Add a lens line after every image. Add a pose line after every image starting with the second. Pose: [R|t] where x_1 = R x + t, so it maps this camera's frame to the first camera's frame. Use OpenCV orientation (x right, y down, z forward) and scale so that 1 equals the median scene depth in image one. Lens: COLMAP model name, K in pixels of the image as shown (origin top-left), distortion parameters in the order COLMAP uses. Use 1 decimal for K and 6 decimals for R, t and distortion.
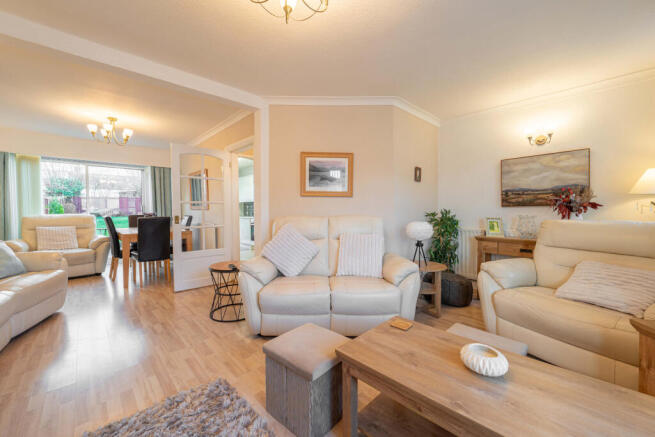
lens RADIAL K [[260.7, 0, 327.5], [0, 260.7, 218.5], [0, 0, 1]] dist [0.000322, -0.000064]
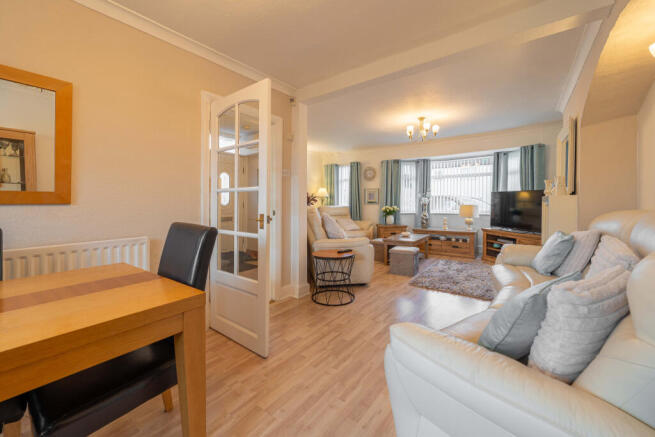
lens RADIAL K [[260.7, 0, 327.5], [0, 260.7, 218.5], [0, 0, 1]] dist [0.000322, -0.000064]
pose [[-0.167493, -0.062366, 0.983899, -1.252518], [0.039446, 0.996774, 0.069897, -0.037764], [-0.985084, 0.050518, -0.164493, 1.066679]]
